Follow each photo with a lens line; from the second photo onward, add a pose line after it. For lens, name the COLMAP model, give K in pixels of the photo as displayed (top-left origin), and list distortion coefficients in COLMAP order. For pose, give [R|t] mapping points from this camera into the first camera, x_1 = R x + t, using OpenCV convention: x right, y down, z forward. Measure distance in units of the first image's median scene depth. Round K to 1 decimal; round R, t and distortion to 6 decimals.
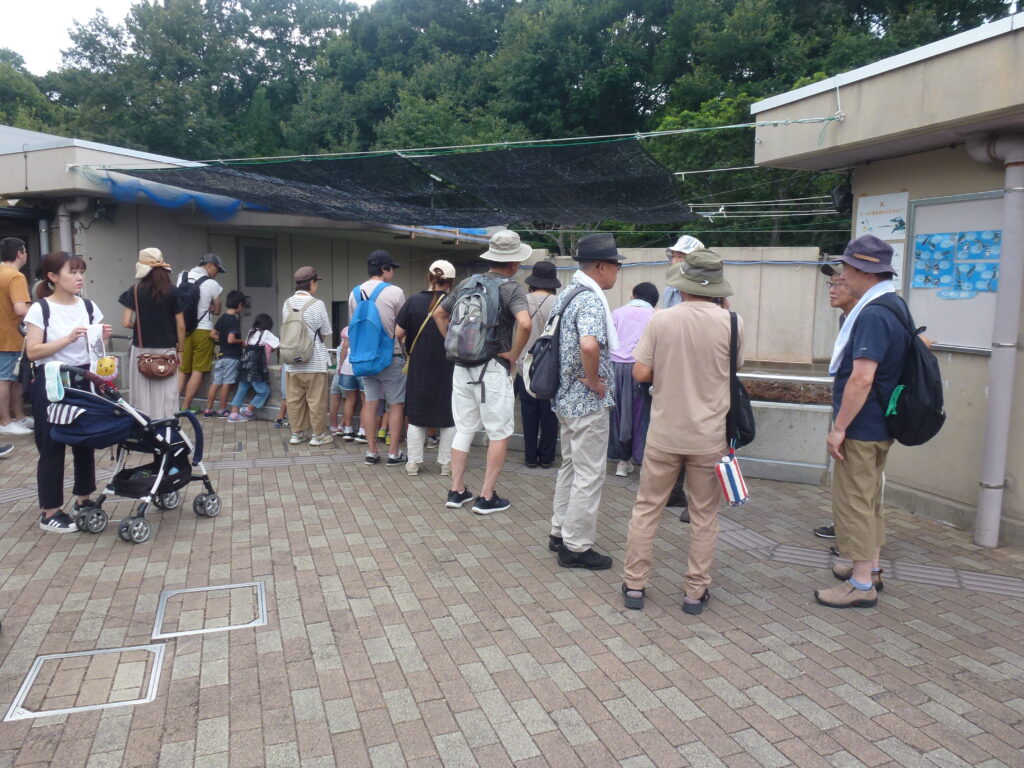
lens RADIAL K [[761.9, 0, 512.0], [0, 761.9, 384.0], [0, 0, 1]] dist [-0.050070, -0.000703]
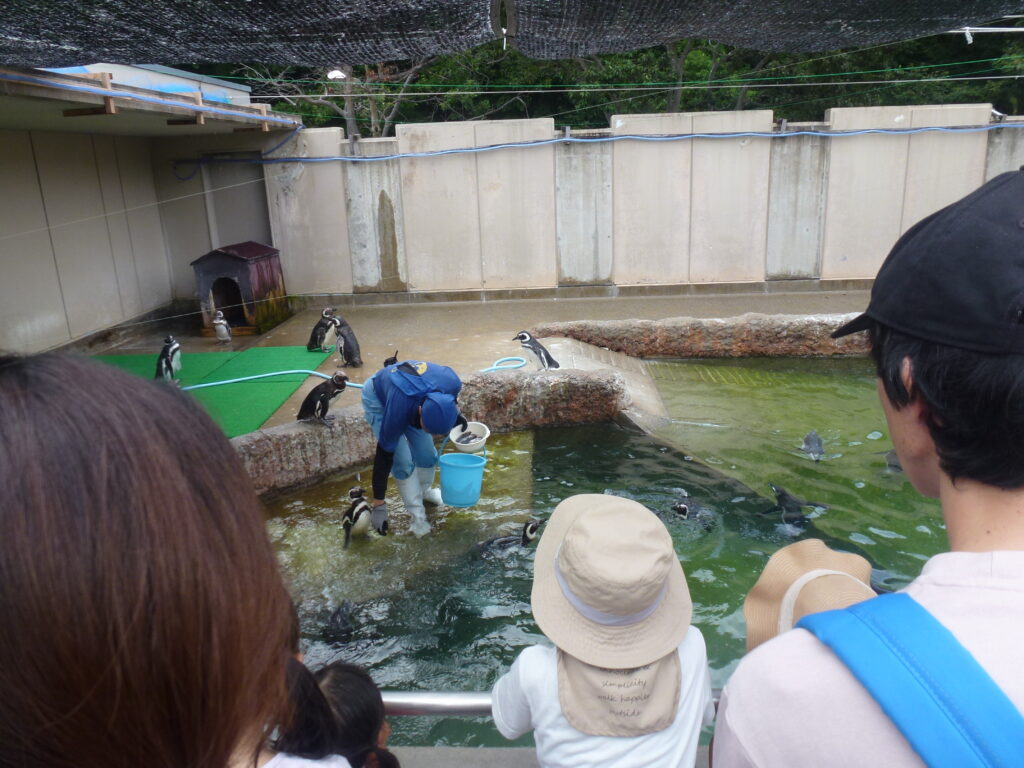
lens RADIAL K [[761.9, 0, 512.0], [0, 761.9, 384.0], [0, 0, 1]] dist [-0.050070, -0.000703]
pose [[0.930935, -0.144383, 0.335431, -0.072592], [0.094562, 0.982501, 0.160466, -0.069987], [-0.352730, -0.117664, 0.928298, 0.423593]]
